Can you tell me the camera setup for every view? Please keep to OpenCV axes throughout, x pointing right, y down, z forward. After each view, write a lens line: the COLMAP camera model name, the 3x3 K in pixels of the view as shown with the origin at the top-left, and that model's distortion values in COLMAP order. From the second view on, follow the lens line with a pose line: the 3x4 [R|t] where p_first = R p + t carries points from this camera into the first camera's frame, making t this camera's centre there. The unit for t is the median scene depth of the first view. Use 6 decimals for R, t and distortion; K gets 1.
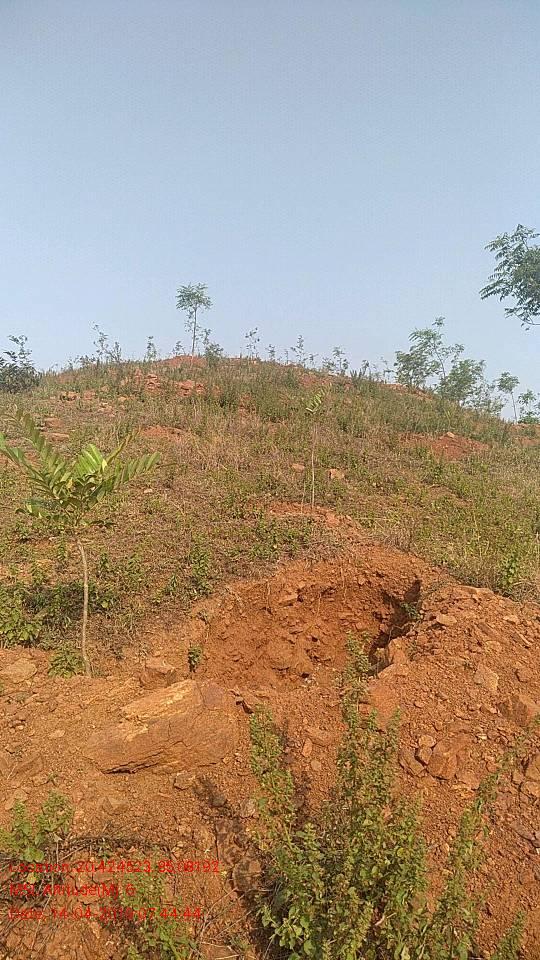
lens RADIAL K [[732.8, 0, 269.7], [0, 732.8, 481.1], [0, 0, 1]] dist [0.032358, -0.049982]
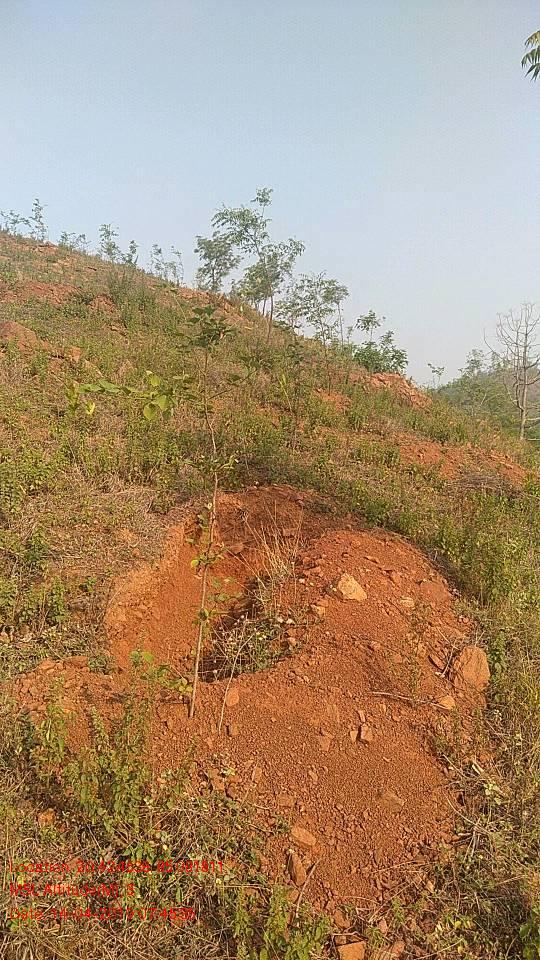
lens RADIAL K [[732.8, 0, 275.3], [0, 732.8, 484.6], [0, 0, 1]] dist [0.032358, -0.049982]
pose [[0.960884, -0.002211, 0.276941, 0.068304], [-0.040973, 0.987829, 0.150049, -0.070038], [-0.273902, -0.155527, 0.949099, 0.359899]]
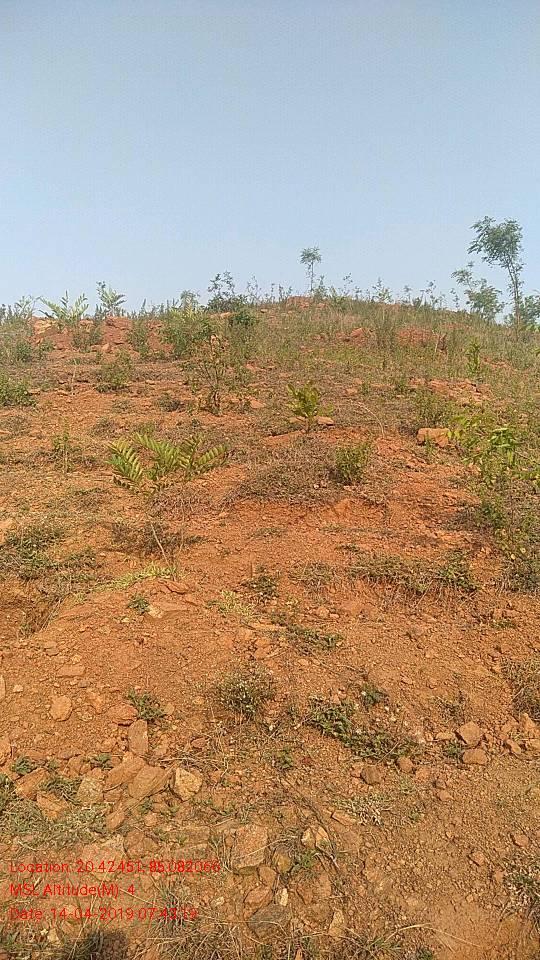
lens RADIAL K [[732.8, 0, 273.4], [0, 732.8, 474.1], [0, 0, 1]] dist [0.032358, -0.049982]
pose [[0.994280, -0.014337, -0.105837, -0.019479], [0.020352, 0.998225, 0.055975, 0.111069], [0.104846, -0.057809, 0.992807, -0.521072]]
